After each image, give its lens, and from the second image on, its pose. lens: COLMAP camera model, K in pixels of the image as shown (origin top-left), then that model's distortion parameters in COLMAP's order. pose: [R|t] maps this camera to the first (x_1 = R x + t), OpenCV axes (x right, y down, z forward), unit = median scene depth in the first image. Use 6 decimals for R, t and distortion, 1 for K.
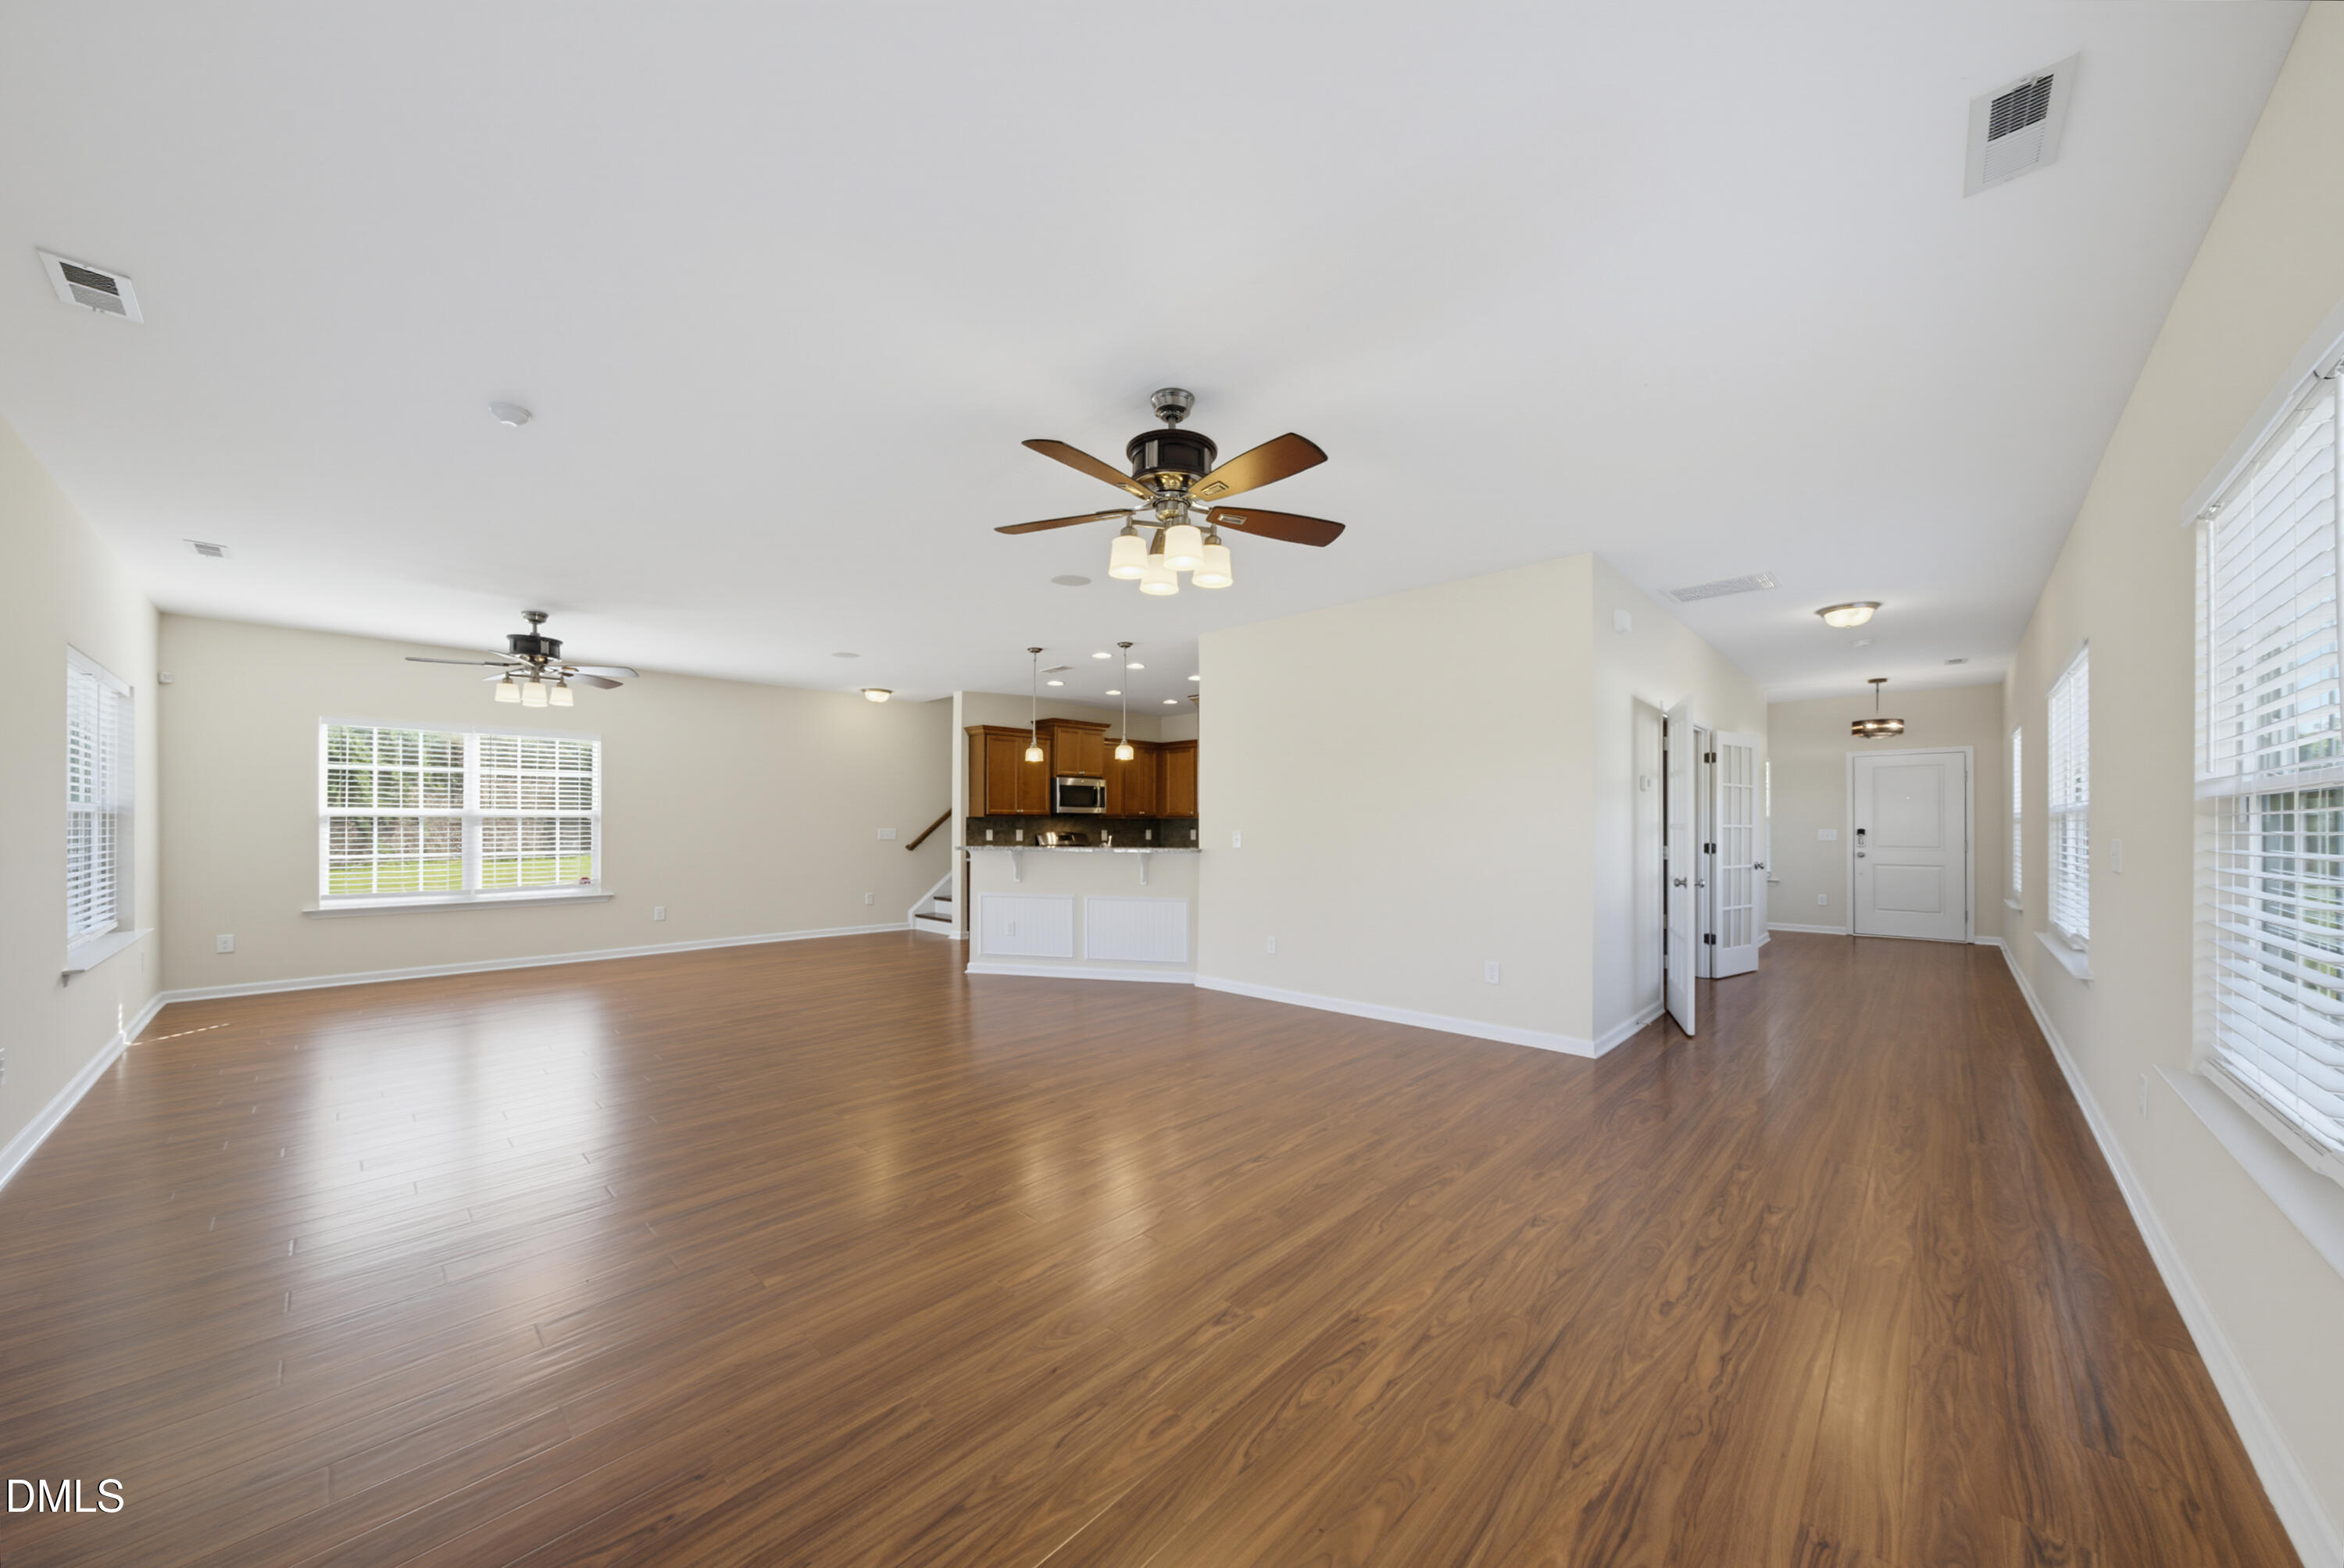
lens RADIAL K [[814.8, 0, 1175.1], [0, 814.8, 822.2], [0, 0, 1]] dist [-0.001558, 0.000015]
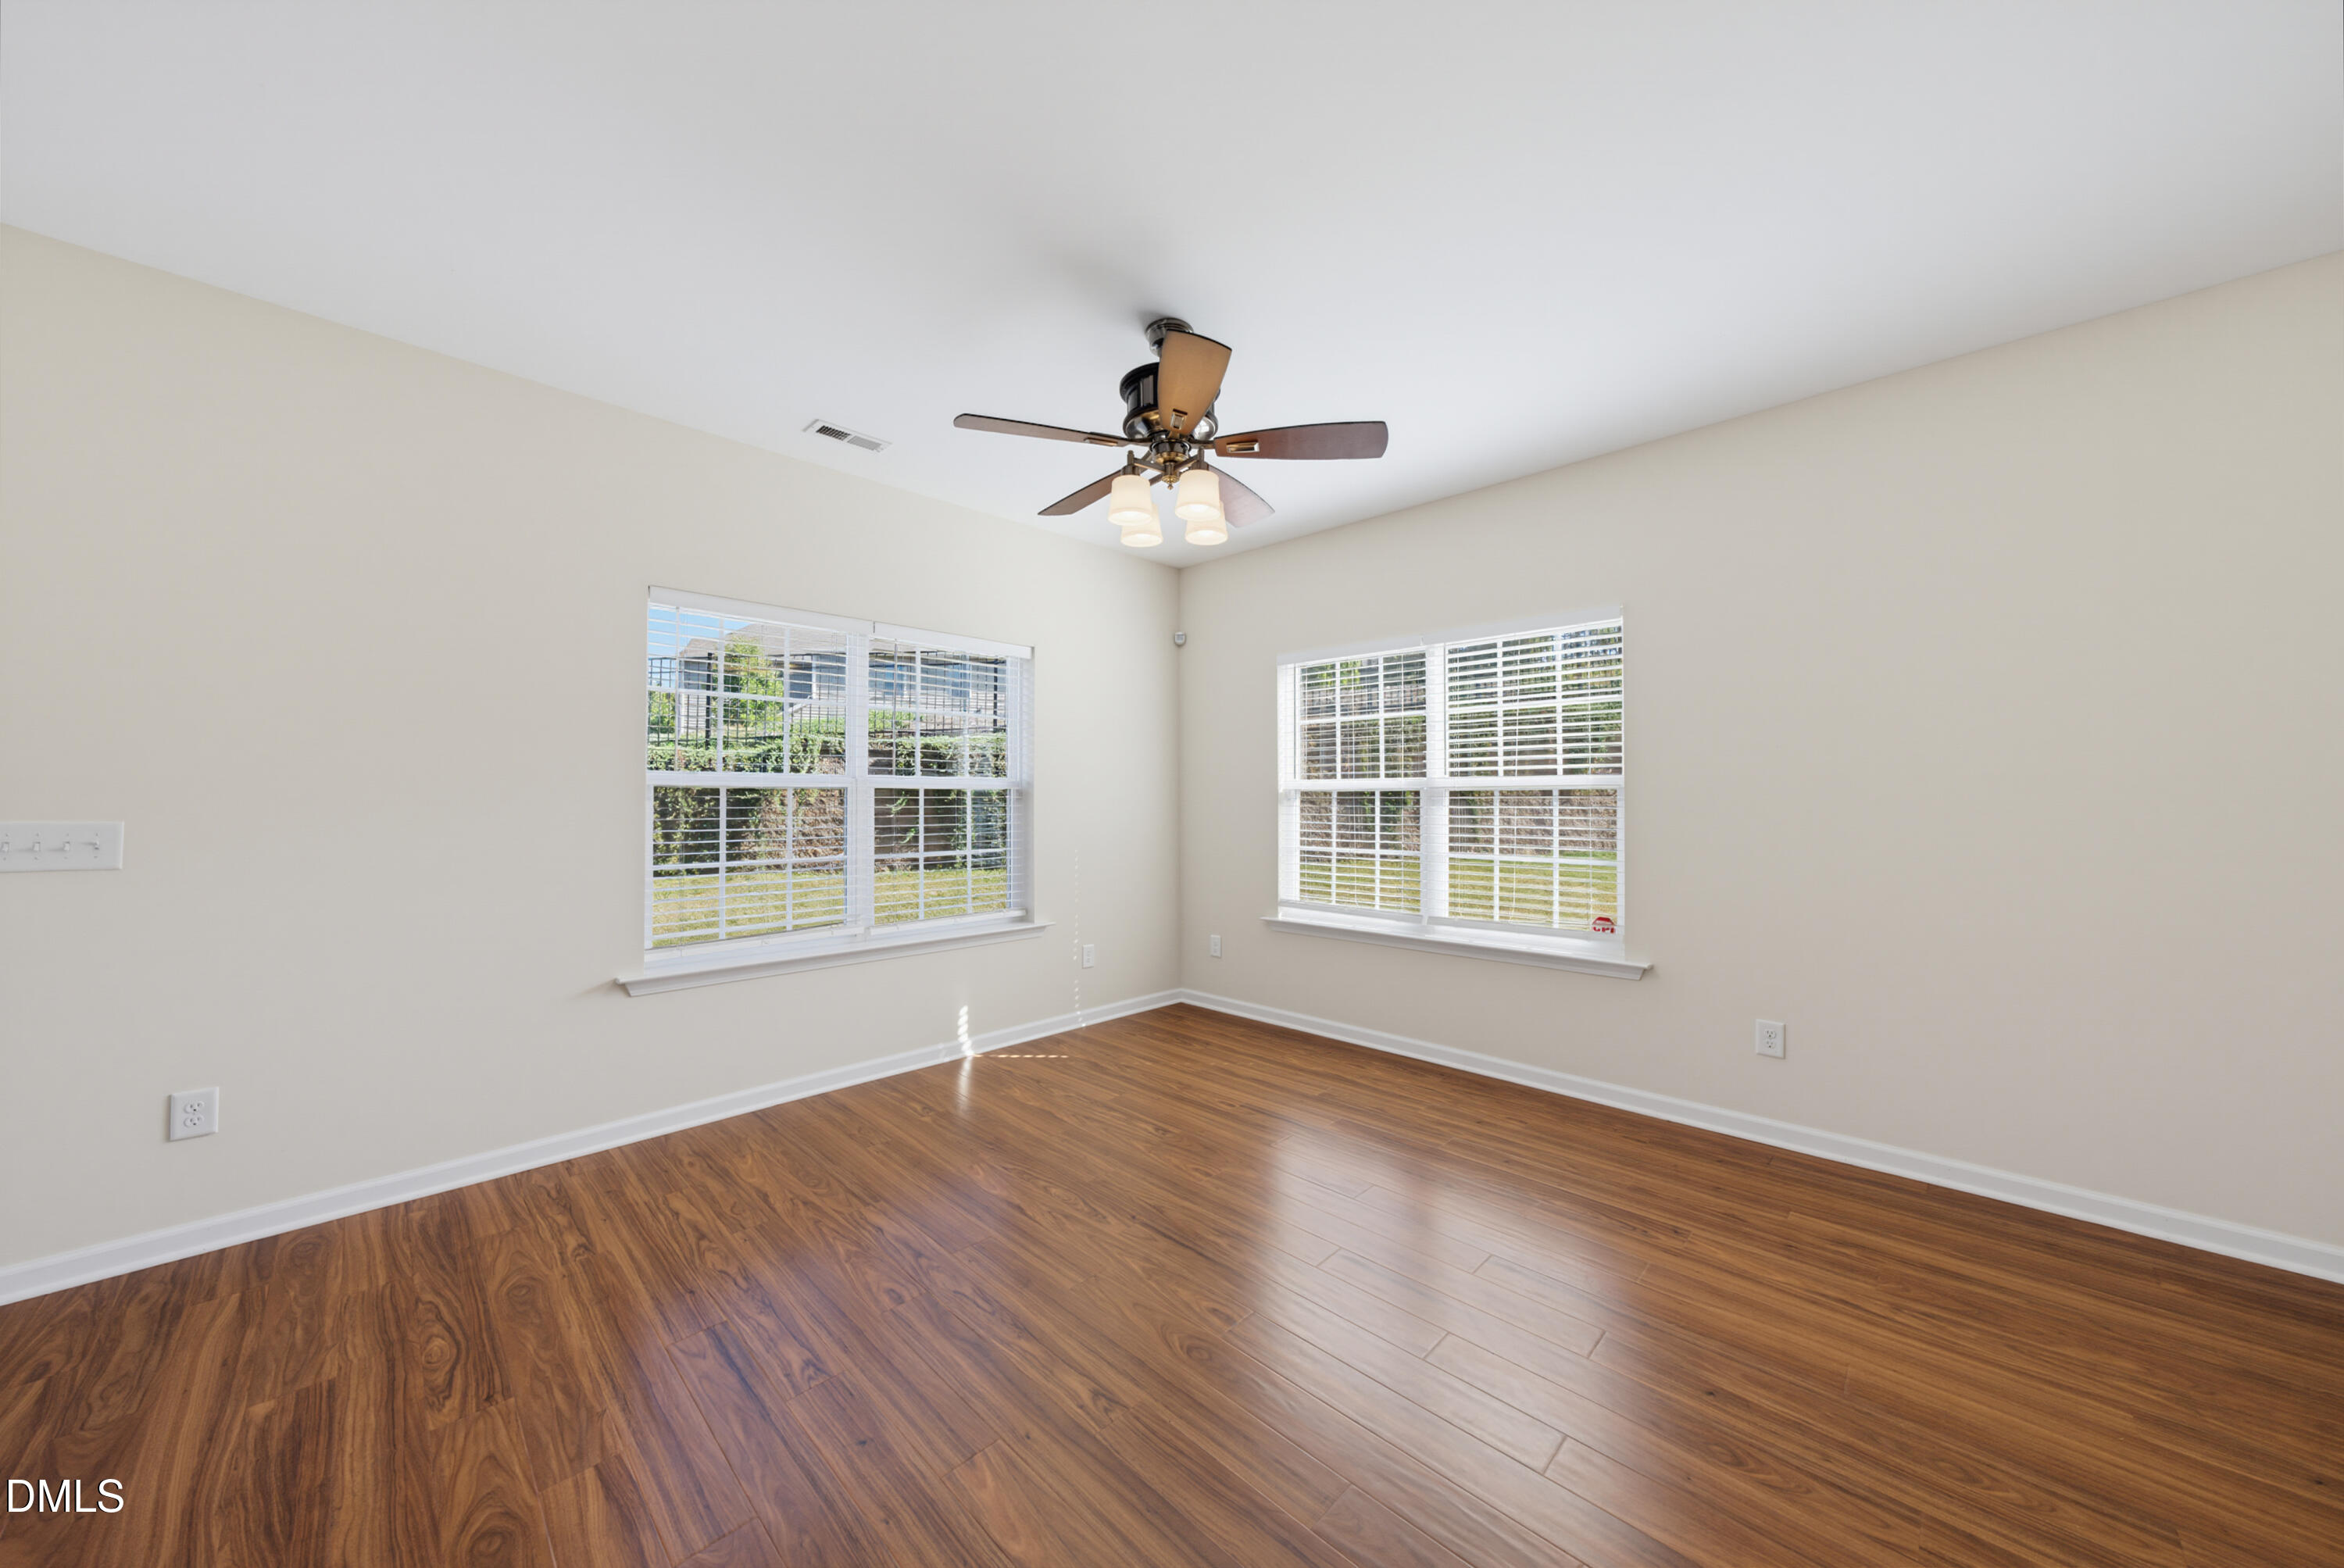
lens RADIAL K [[805.5, 0, 1172.0], [0, 805.5, 784.0], [0, 0, 1]] dist [-0.008728, -0.000005]
pose [[-0.015056, -0.020747, -0.999671, -0.287738], [0.001634, 0.999783, -0.020774, 0.000665], [0.999885, -0.001946, -0.015019, 0.824311]]
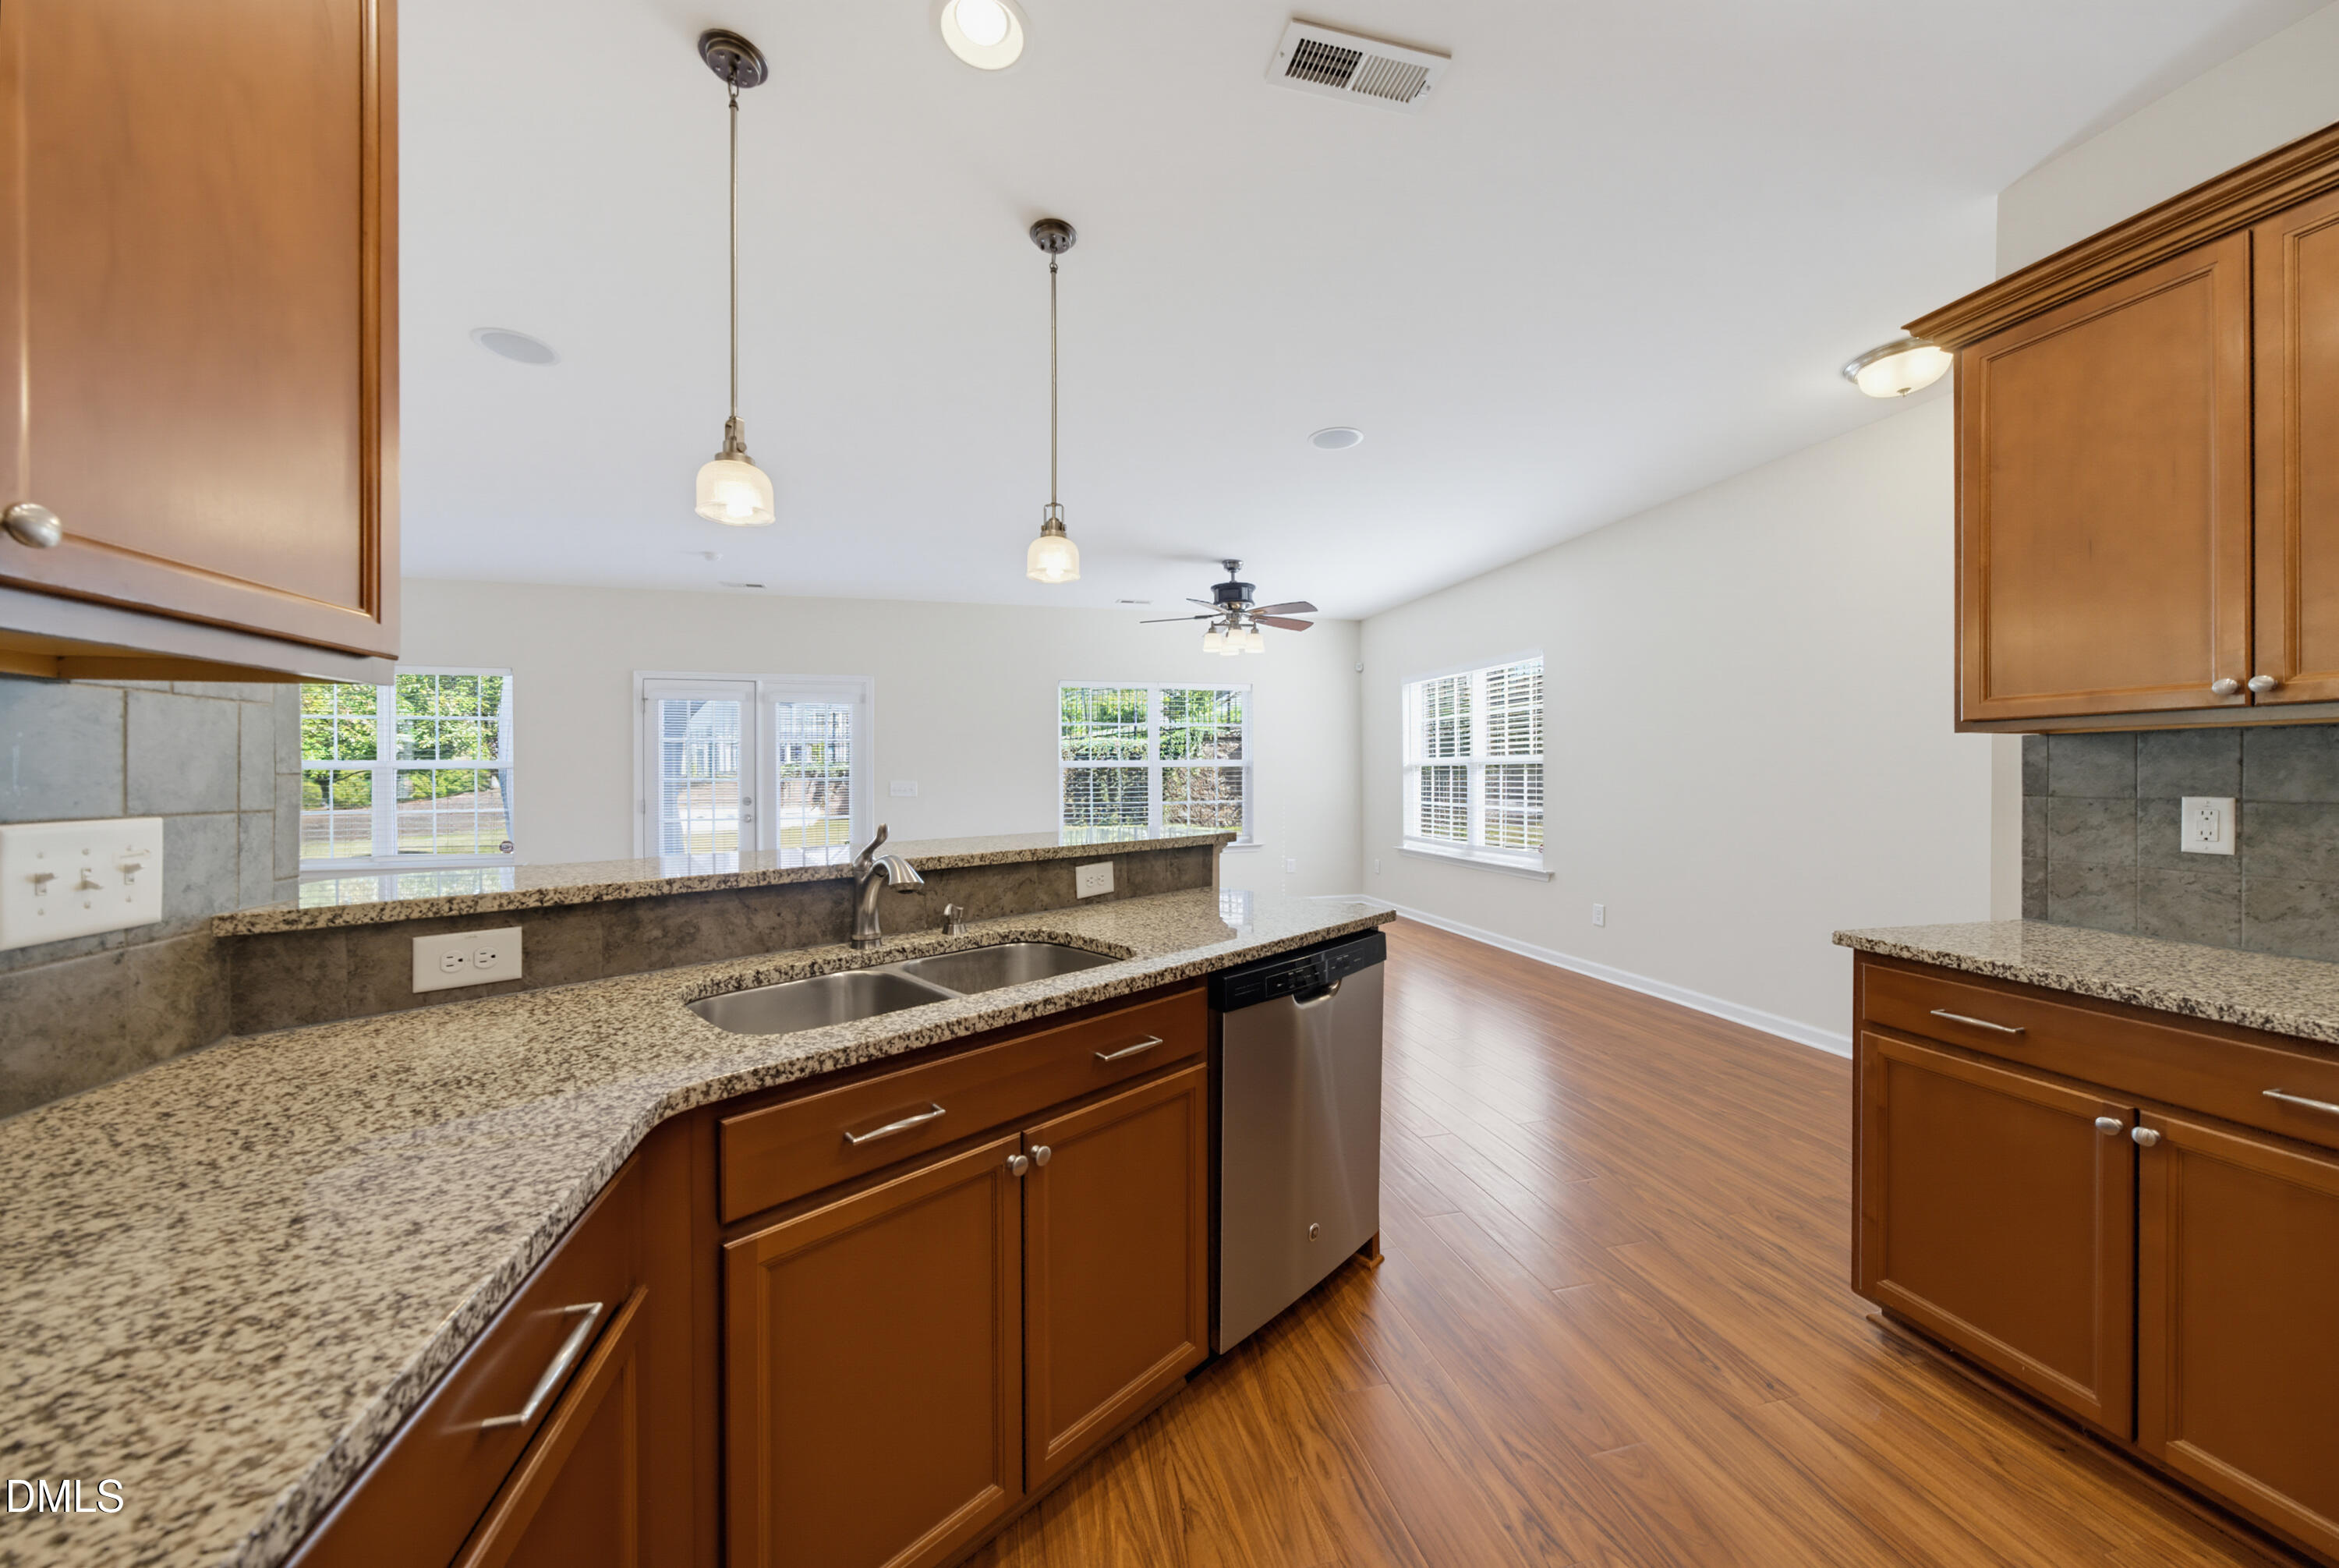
lens RADIAL K [[801.5, 0, 1169.5], [0, 801.5, 784.0], [0, 0, 1]] dist [0.000243, 0.000065]
pose [[-0.527907, 0.011869, -0.849219, 0.070635], [0.006684, 0.999929, 0.009820, 0.004096], [0.849276, -0.000492, -0.527949, 1.185447]]
